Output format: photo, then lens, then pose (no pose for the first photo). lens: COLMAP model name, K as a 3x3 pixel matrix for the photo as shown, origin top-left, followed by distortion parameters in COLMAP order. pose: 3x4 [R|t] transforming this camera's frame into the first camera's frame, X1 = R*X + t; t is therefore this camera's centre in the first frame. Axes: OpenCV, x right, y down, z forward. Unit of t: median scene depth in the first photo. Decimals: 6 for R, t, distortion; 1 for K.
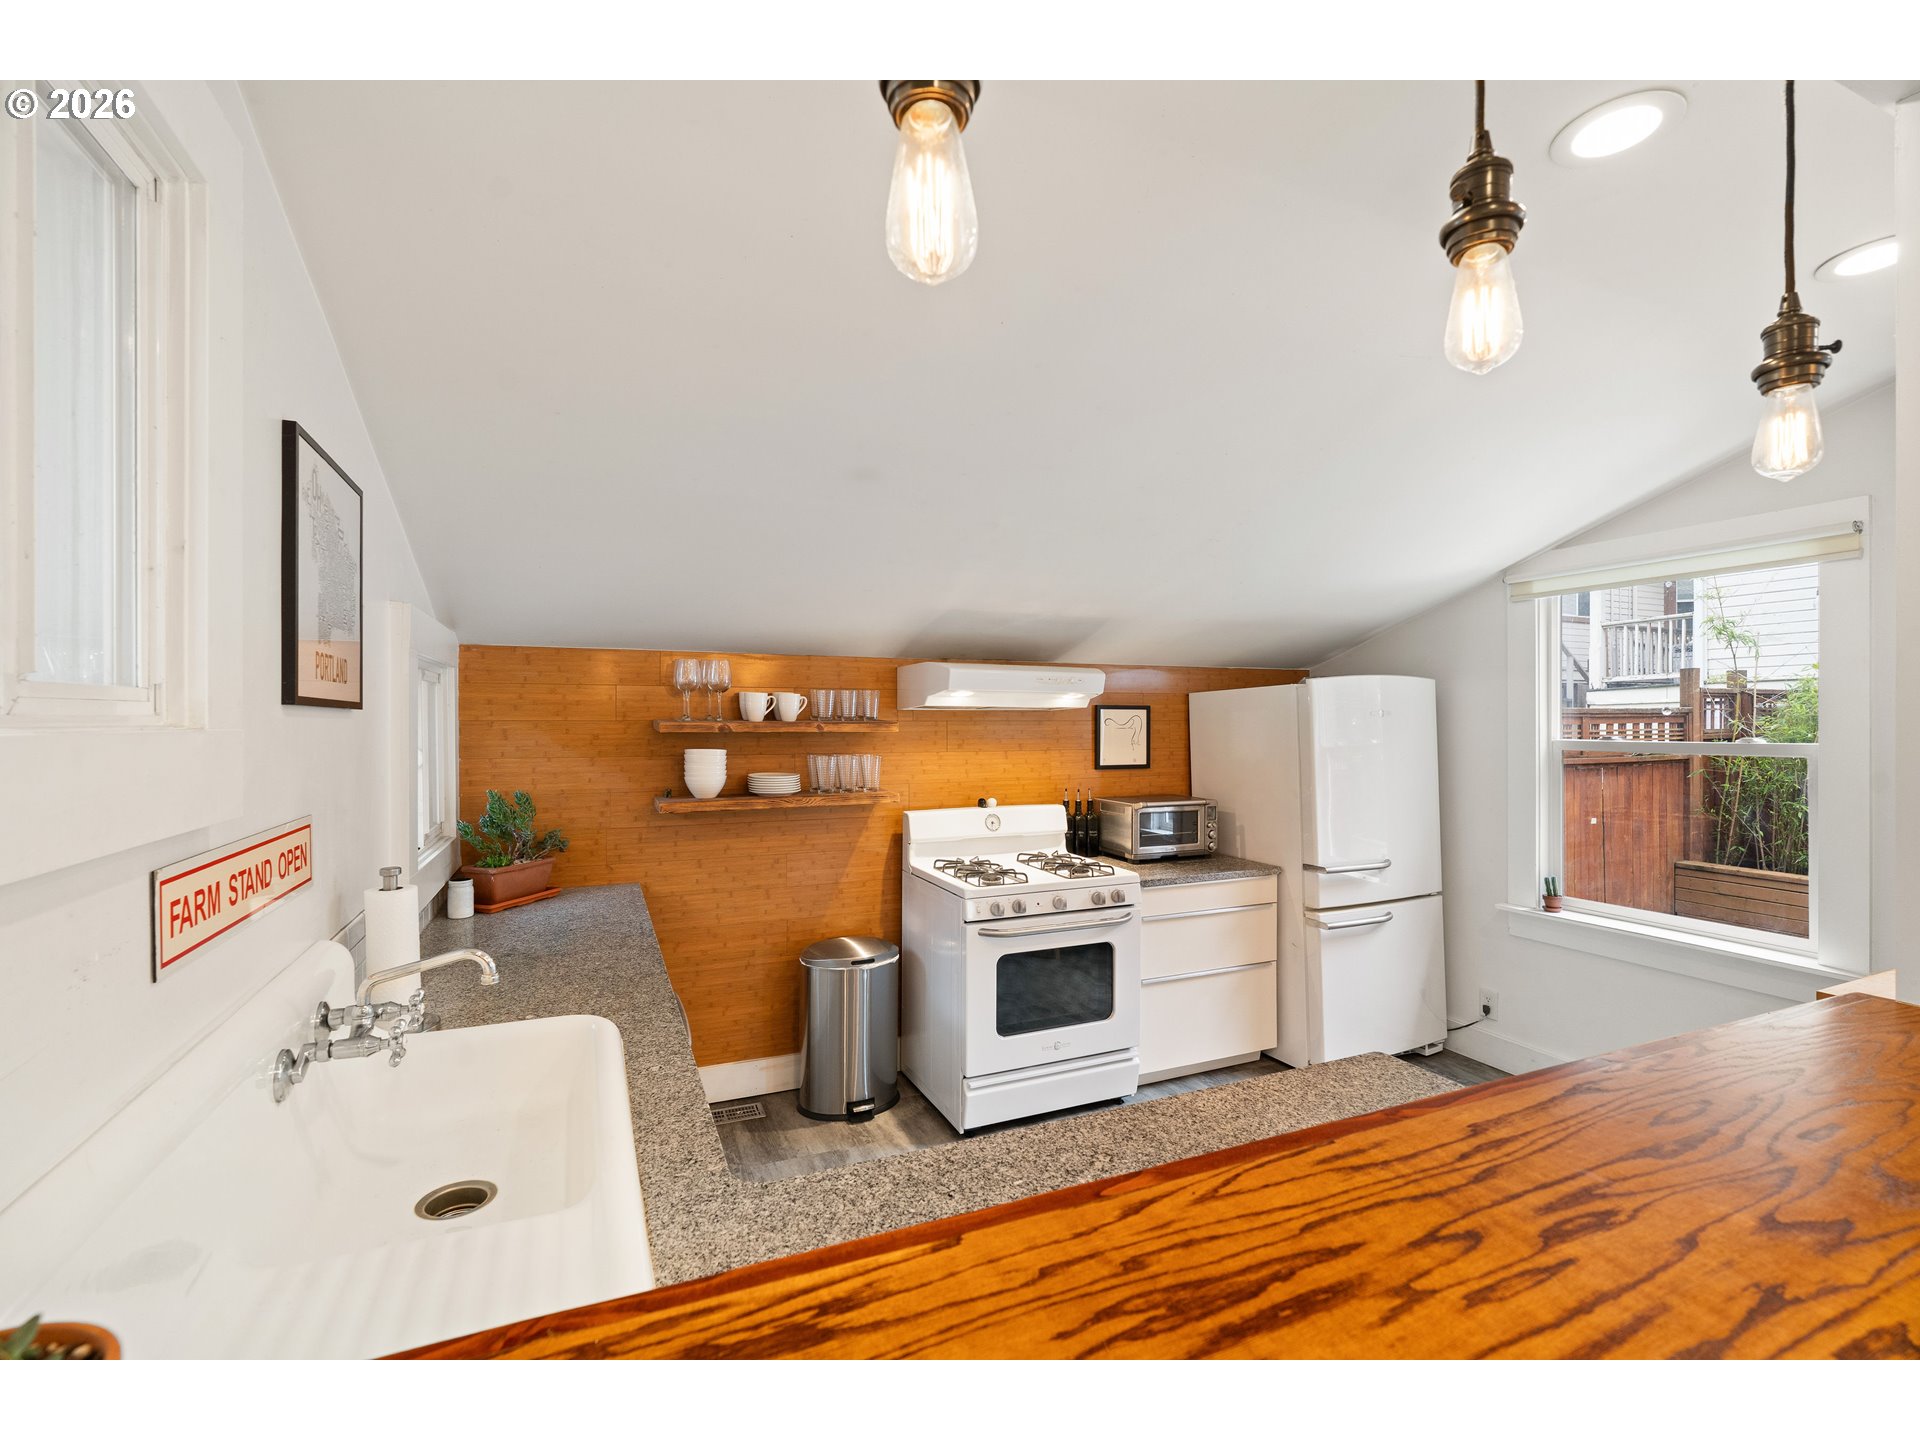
lens RADIAL K [[867.4, 0, 956.7], [0, 867.4, 721.6], [0, 0, 1]] dist [-0.008999, 0.005481]
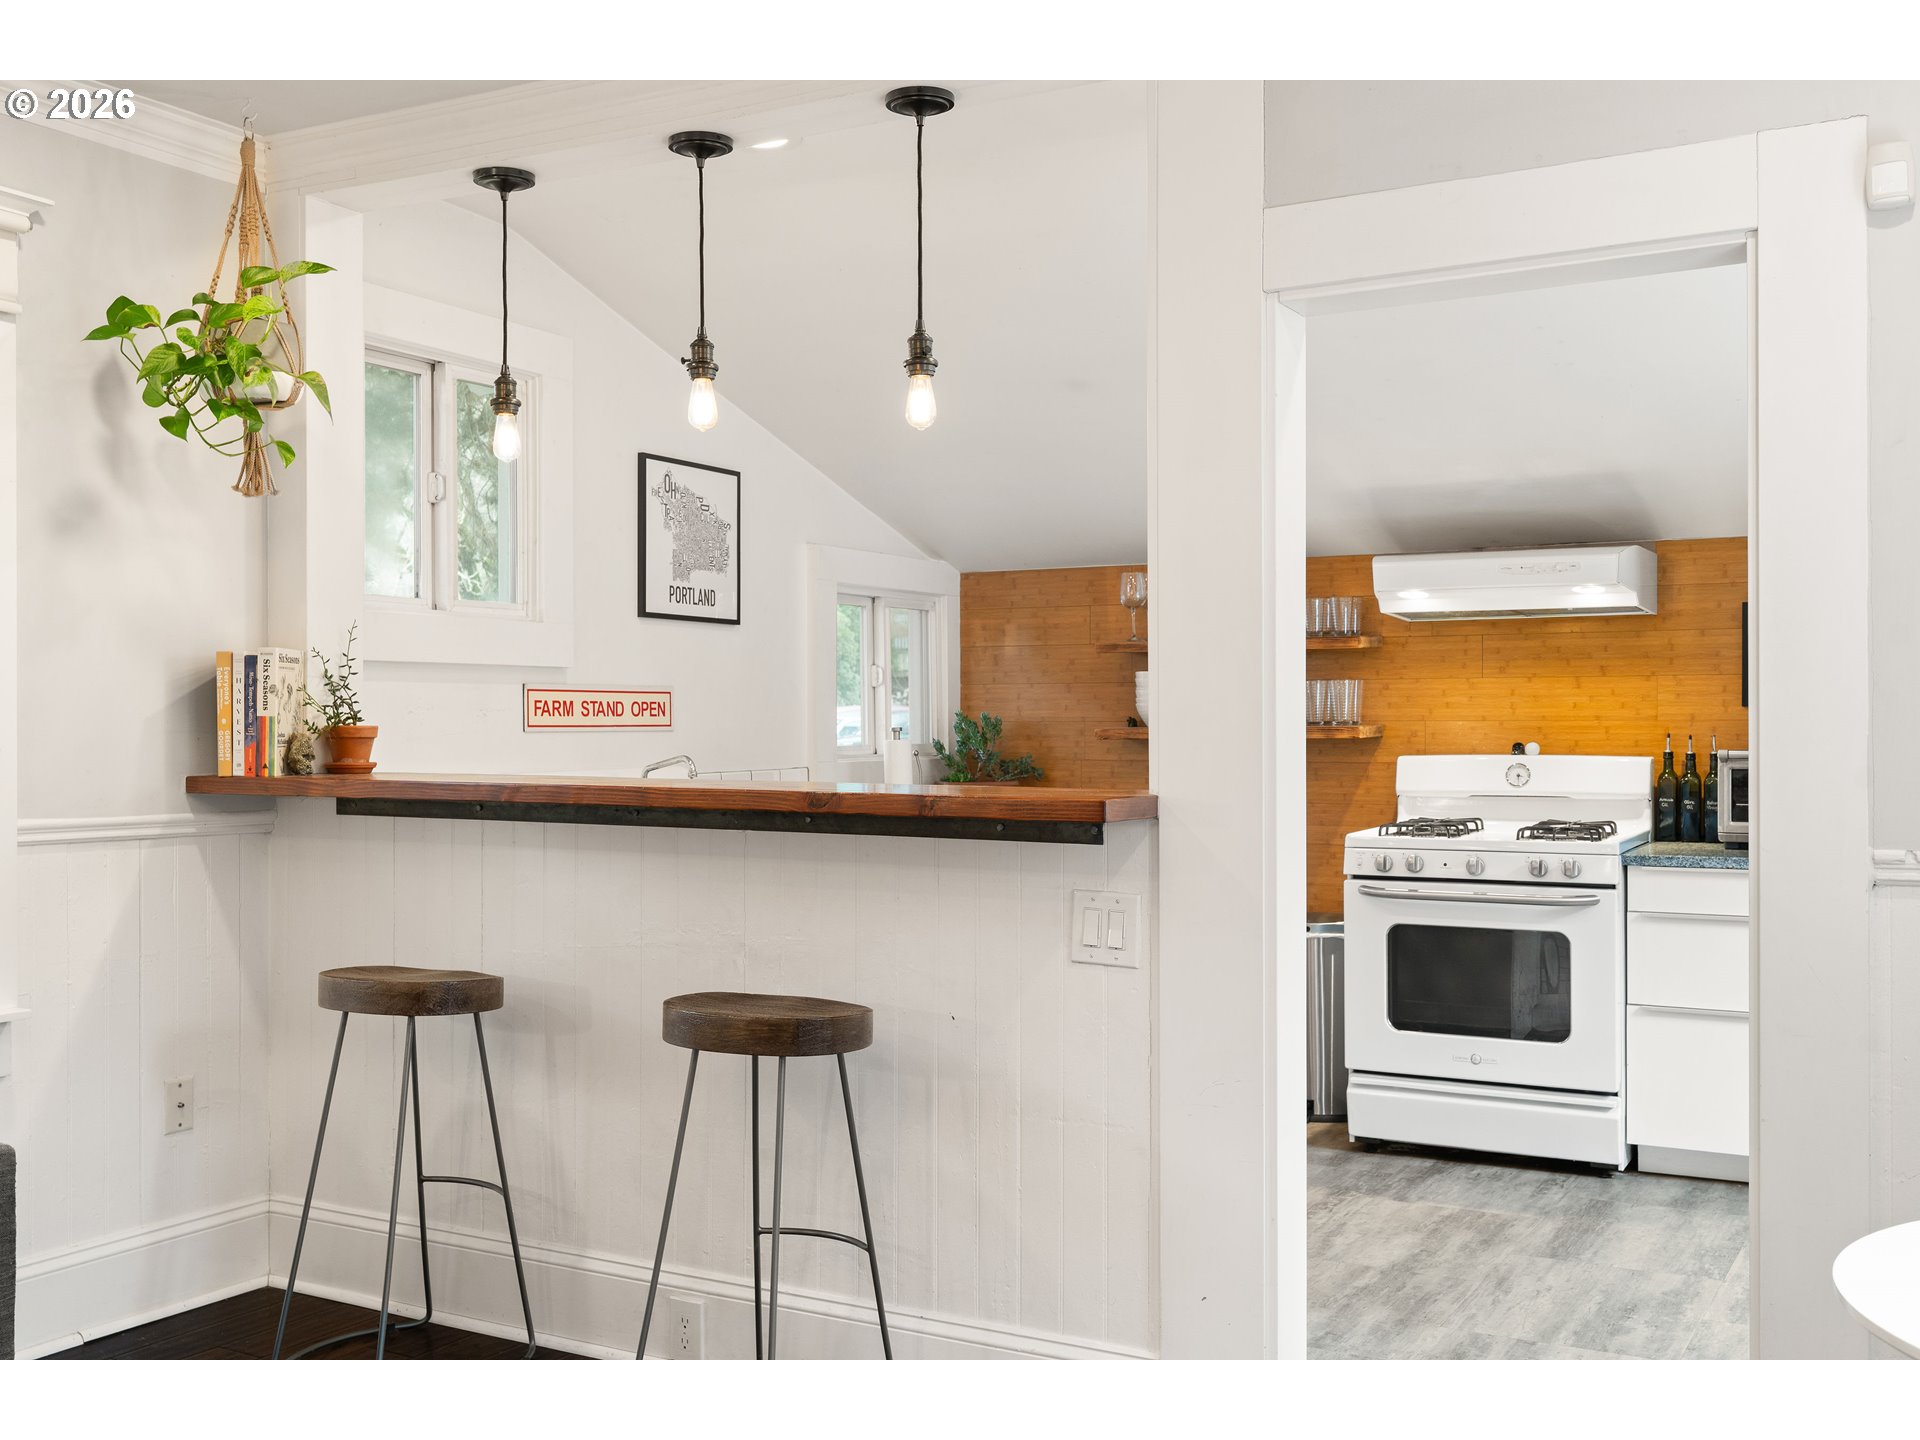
lens RADIAL K [[1851.3, 0, 951.8], [0, 1851.3, 718.7], [0, 0, 1]] dist [0.004482, -0.004954]
pose [[0.601765, -0.002763, -0.798668, 1.031921], [0.001230, 0.999996, -0.002533, 0.078380], [0.798672, 0.000542, 0.601766, -0.293648]]
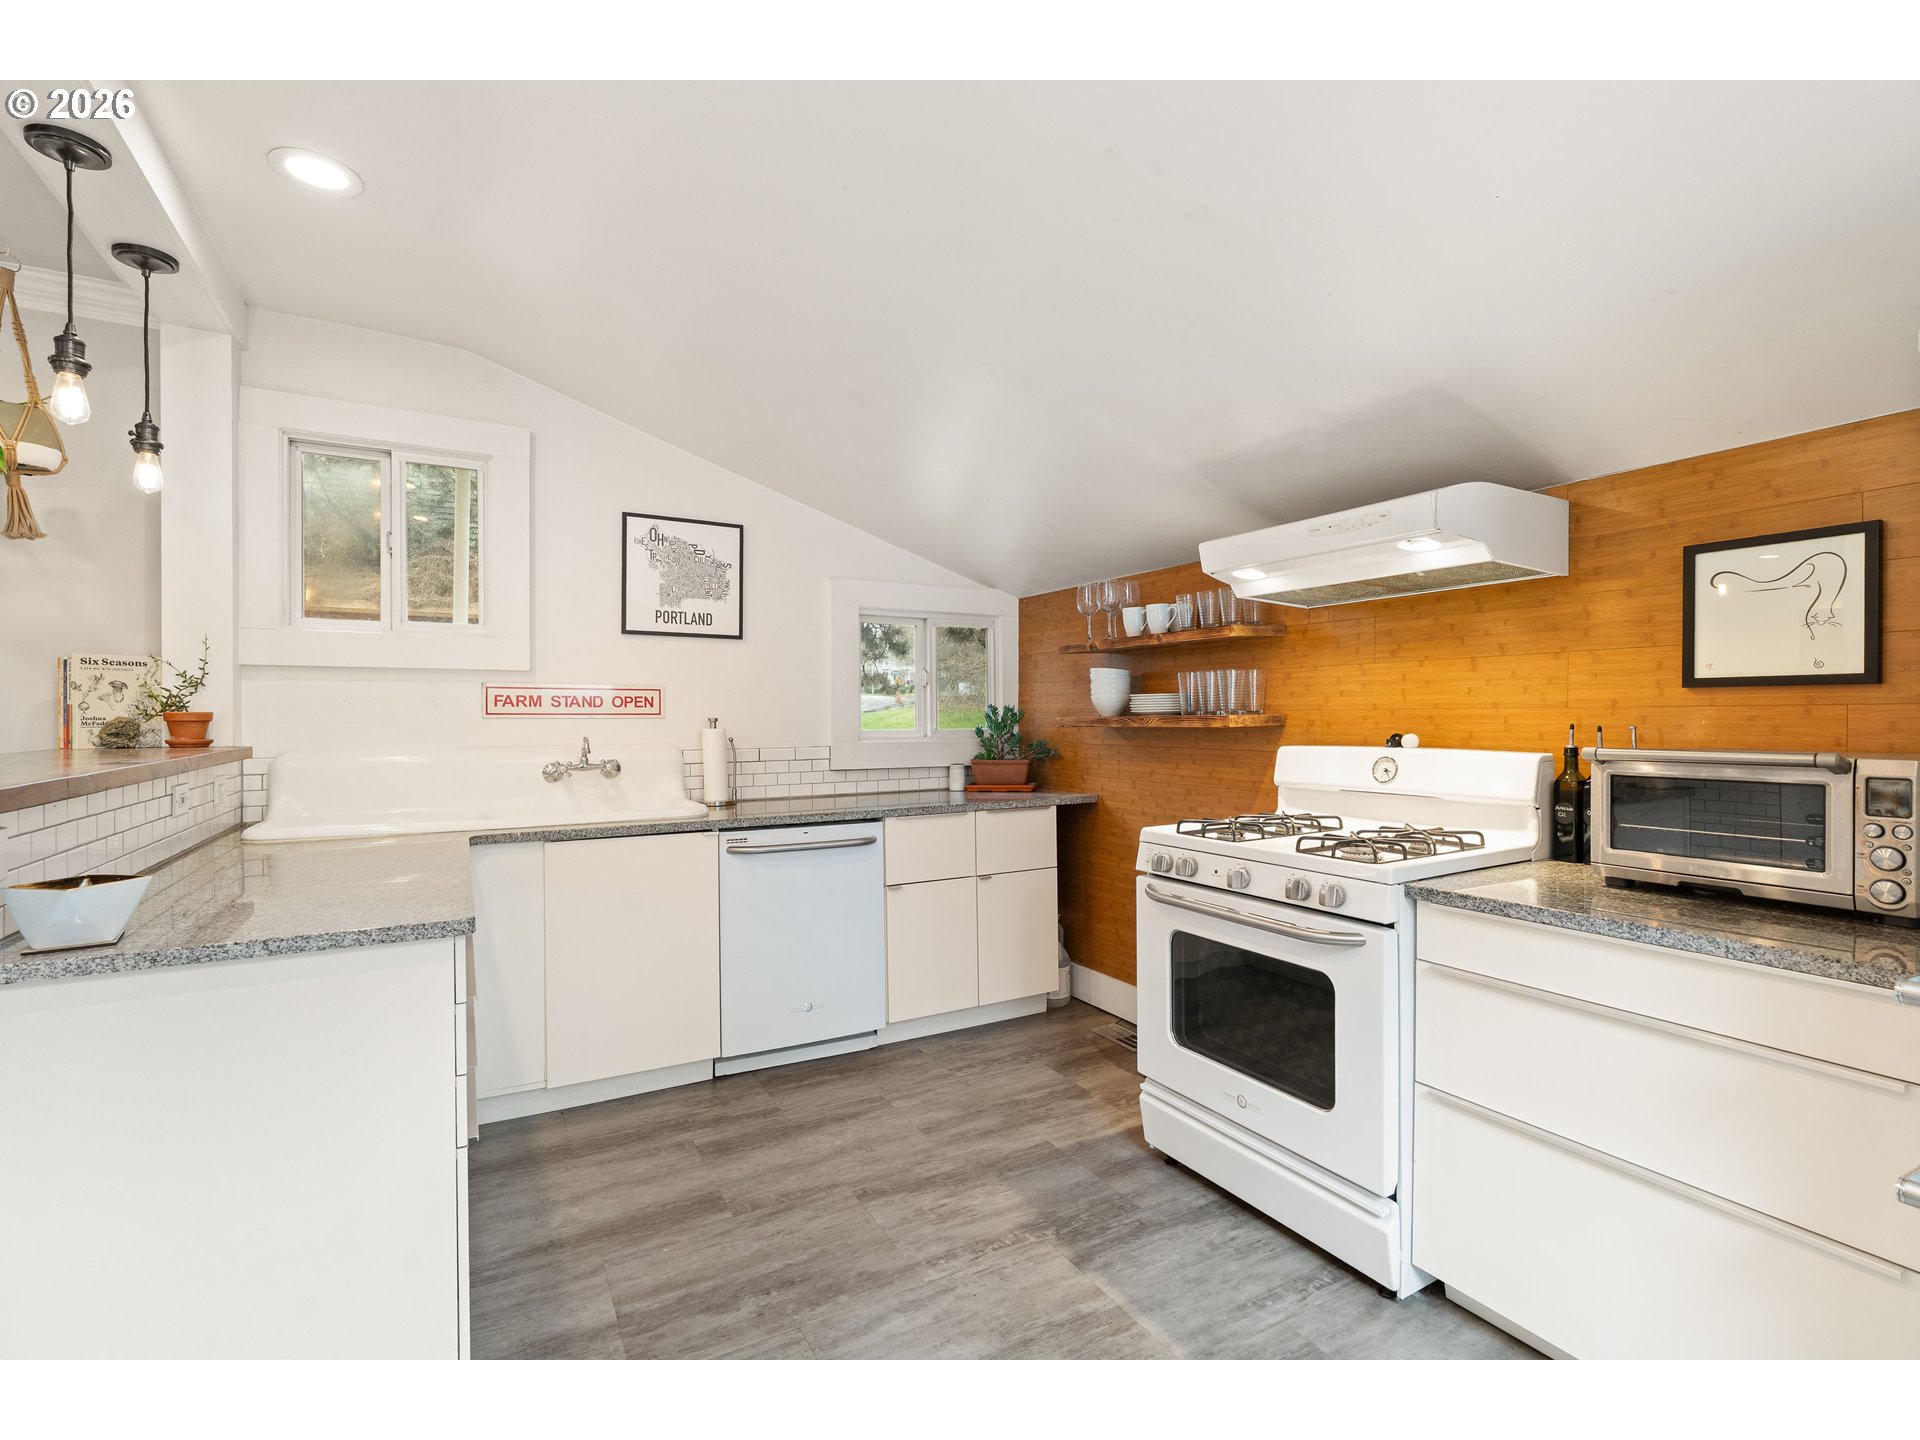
lens RADIAL K [[884.4, 0, 960.0], [0, 884.4, 720.0], [0, 0, 1]] dist [-0.002945, 0.000362]
pose [[0.106224, 0.002600, -0.994339, 0.686168], [-0.000402, 0.999997, 0.002572, 0.083598], [0.994342, 0.000127, 0.106225, 0.667970]]
